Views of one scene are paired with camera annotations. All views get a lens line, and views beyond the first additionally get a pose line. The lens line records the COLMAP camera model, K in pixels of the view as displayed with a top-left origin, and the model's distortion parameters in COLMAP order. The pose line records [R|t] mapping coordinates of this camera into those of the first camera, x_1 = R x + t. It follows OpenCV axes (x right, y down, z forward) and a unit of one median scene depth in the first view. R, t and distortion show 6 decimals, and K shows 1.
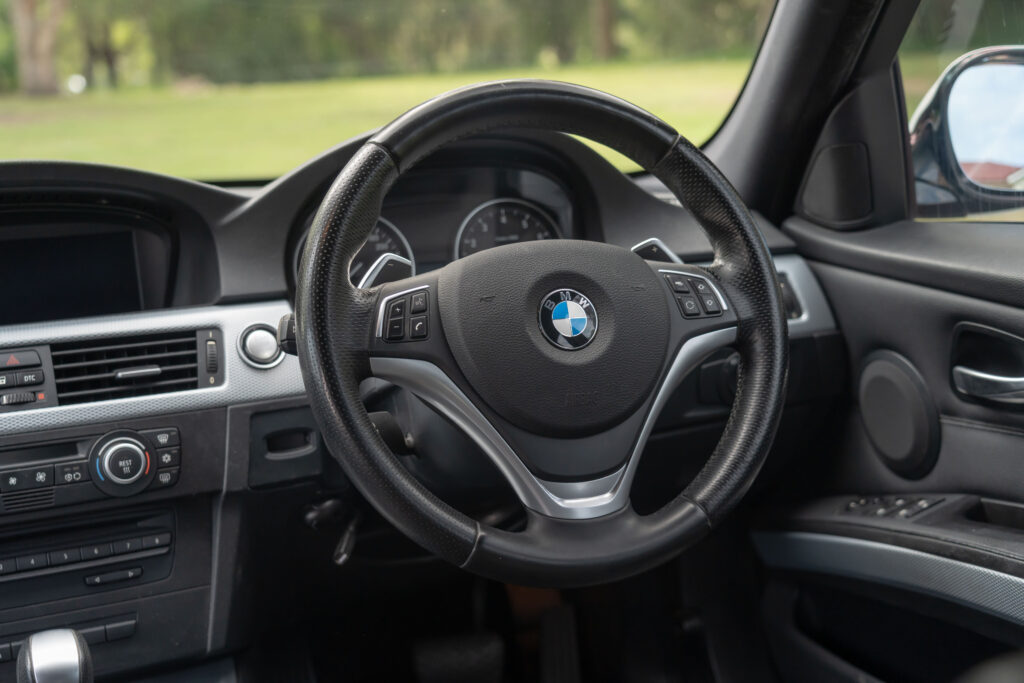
lens RADIAL K [[1474.5, 0, 525.0], [0, 1474.5, 337.7], [0, 0, 1]] dist [0.046353, 0.001138]
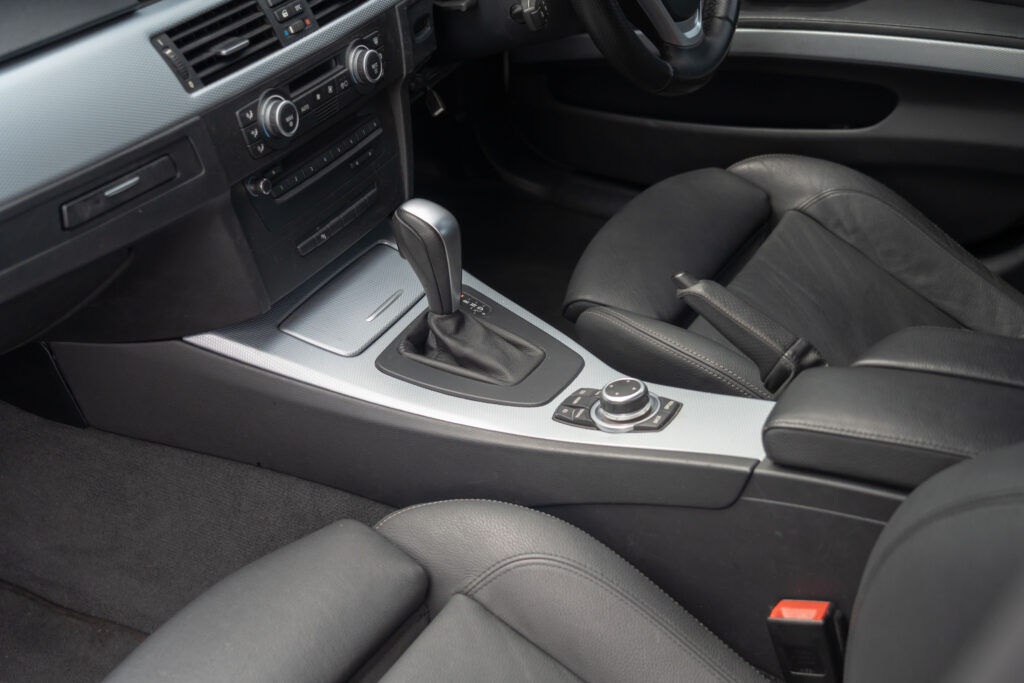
lens RADIAL K [[1337.1, 0, 530.5], [0, 1337.1, 345.3], [0, 0, 1]] dist [0.028384, 0.037470]
pose [[0.758048, -0.306382, 0.575755, -0.865879], [0.072656, 0.916966, 0.392294, -0.127029], [-0.648140, -0.255545, 0.717364, 0.054104]]
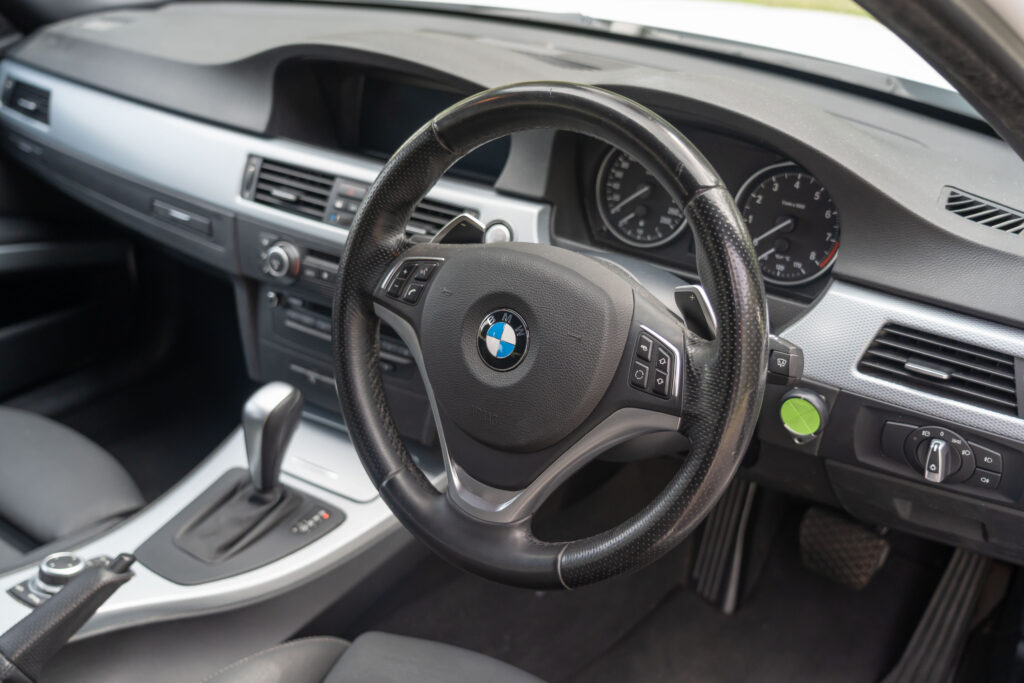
lens RADIAL K [[1196.7, 0, 512.0], [0, 1196.7, 341.5], [0, 0, 1]] dist [0.066000, 0.006443]
pose [[0.520116, 0.418382, -0.744604, 0.605405], [-0.160393, 0.904140, 0.395986, -0.316675], [0.838900, -0.086529, 0.537364, 0.504928]]
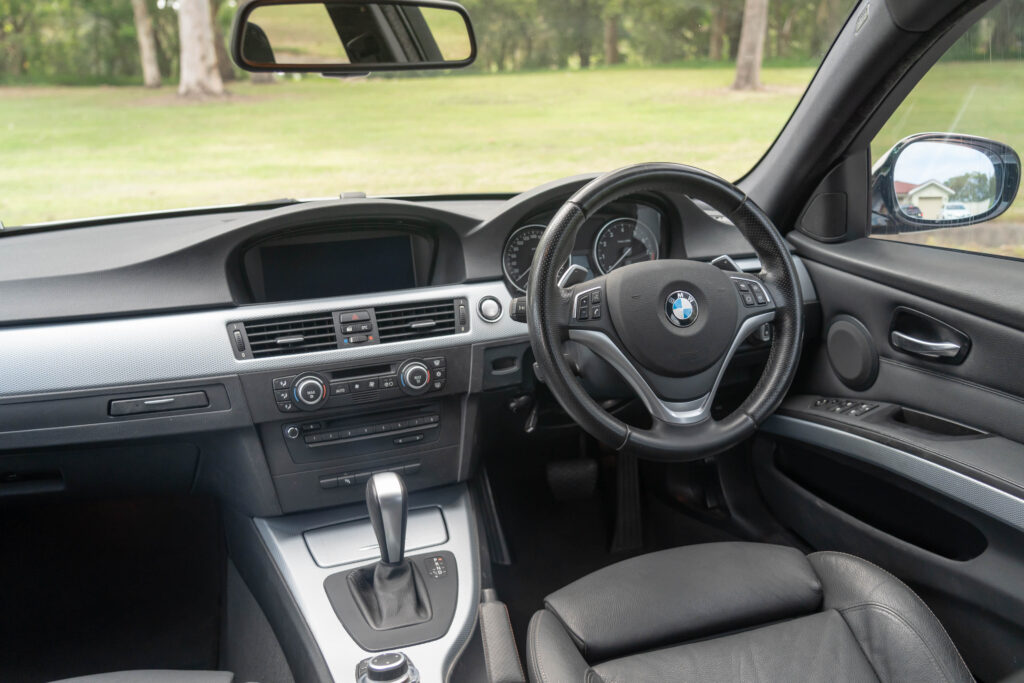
lens RADIAL K [[907.8, 0, 512.0], [0, 907.8, 341.5], [0, 0, 1]] dist [0.008580, 0.002787]
pose [[0.998741, 0.033078, -0.037725, -0.116229], [-0.028480, 0.992780, 0.116518, -0.084563], [0.041307, -0.115296, 0.992472, -0.059823]]
